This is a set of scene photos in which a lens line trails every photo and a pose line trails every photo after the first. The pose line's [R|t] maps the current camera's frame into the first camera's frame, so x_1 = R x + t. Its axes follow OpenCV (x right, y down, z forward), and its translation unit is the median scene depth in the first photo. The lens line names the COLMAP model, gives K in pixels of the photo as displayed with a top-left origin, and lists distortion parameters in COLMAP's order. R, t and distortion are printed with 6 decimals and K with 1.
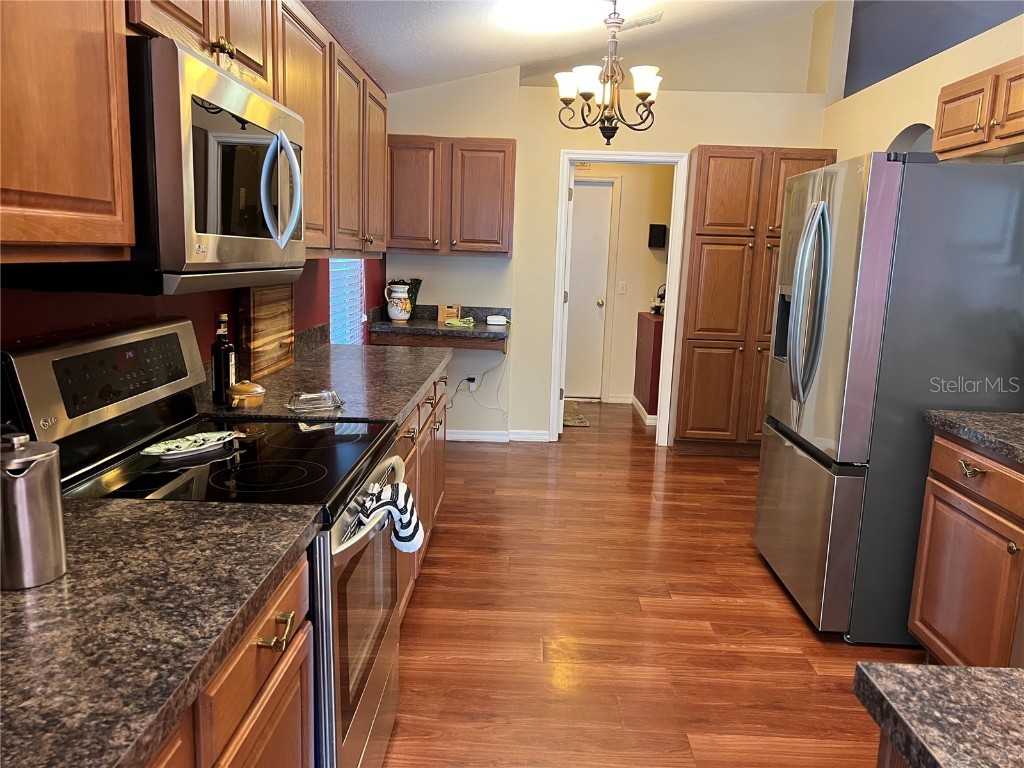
lens RADIAL K [[768.4, 0, 512.0], [0, 768.4, 384.0], [0, 0, 1]] dist [0.127760, 0.000542]
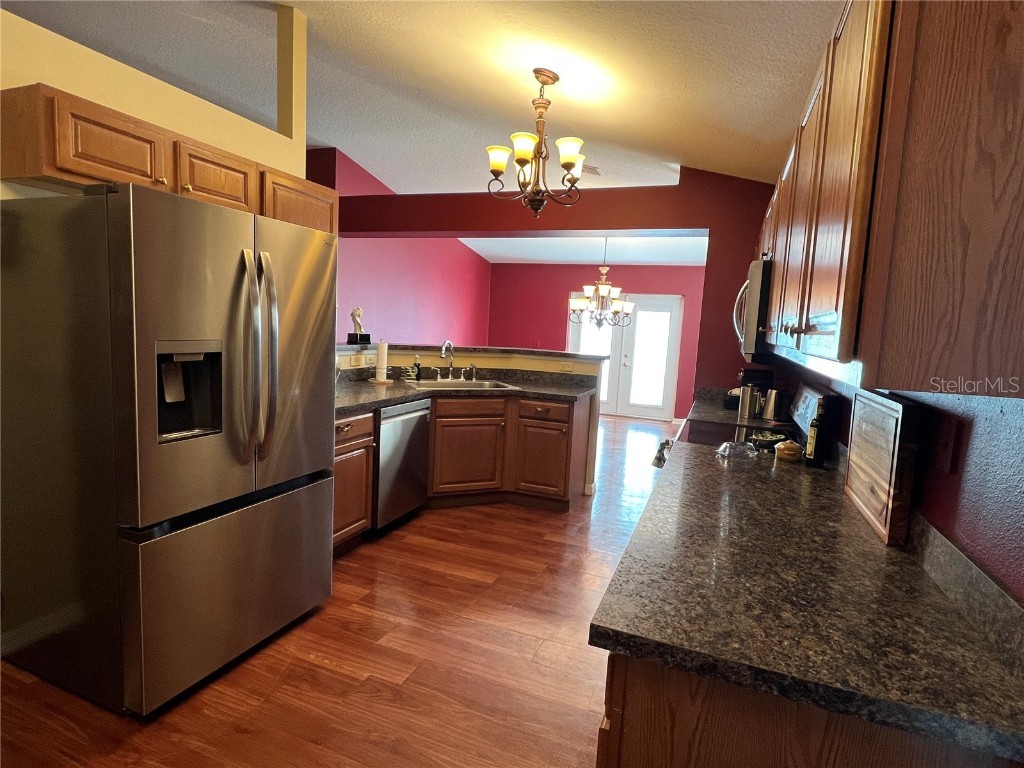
lens RADIAL K [[542.3, 0, 515.8], [0, 542.3, 389.3], [0, 0, 1]] dist [0.003258, 0.000157]
pose [[-0.935924, -0.127354, 0.328371, -0.128008], [-0.030727, 0.958306, 0.284088, -0.241408], [-0.350860, 0.255795, -0.900814, 1.392882]]
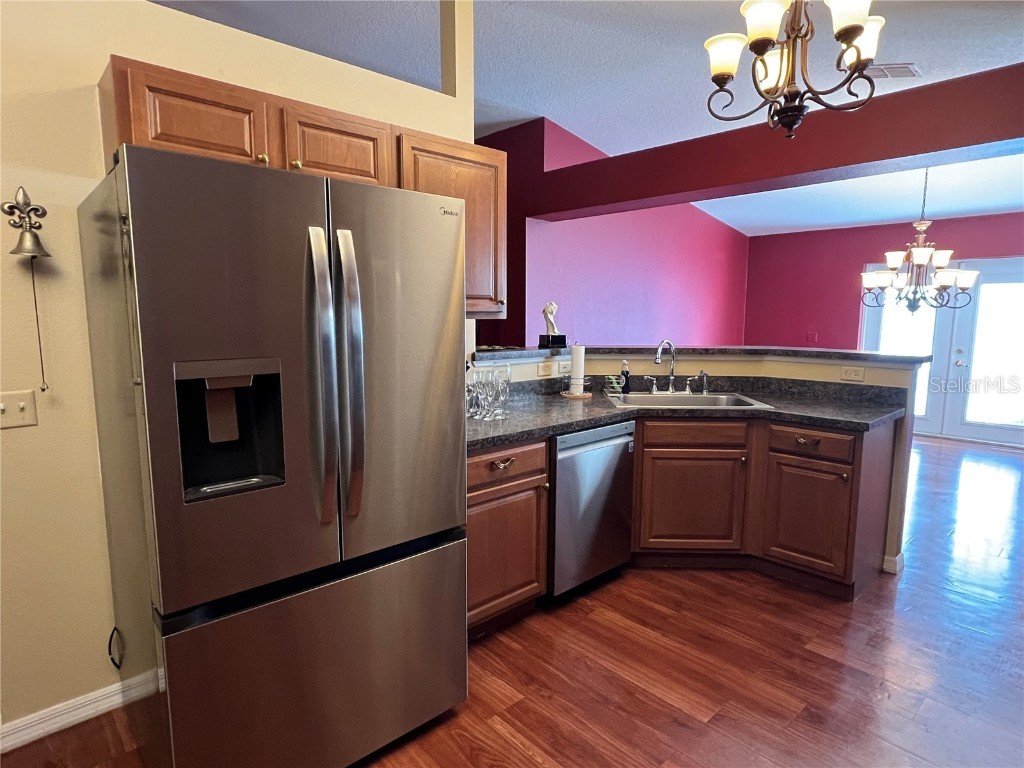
lens RADIAL K [[579.6, 0, 513.3], [0, 579.6, 389.6], [0, 0, 1]] dist [-0.003237, 0.000796]
pose [[-0.698018, -0.133604, 0.703506, -0.079059], [0.090010, 0.958278, 0.271296, -0.198360], [-0.710400, 0.252692, -0.656870, 1.143084]]
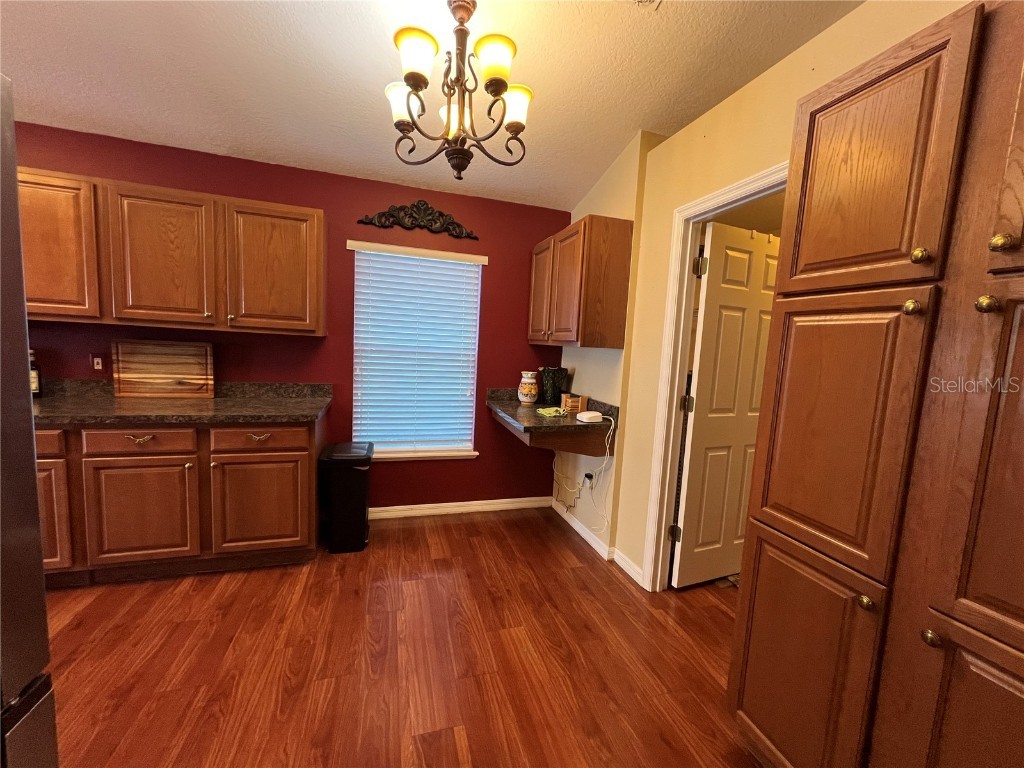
lens RADIAL K [[411.2, 0, 514.4], [0, 411.2, 385.0], [0, 0, 1]] dist [-0.000071, -0.000122]
pose [[0.317851, 0.079076, -0.944837, 0.658465], [-0.199265, 0.979831, 0.014971, -0.177930], [0.926965, 0.183514, 0.327198, 1.238247]]
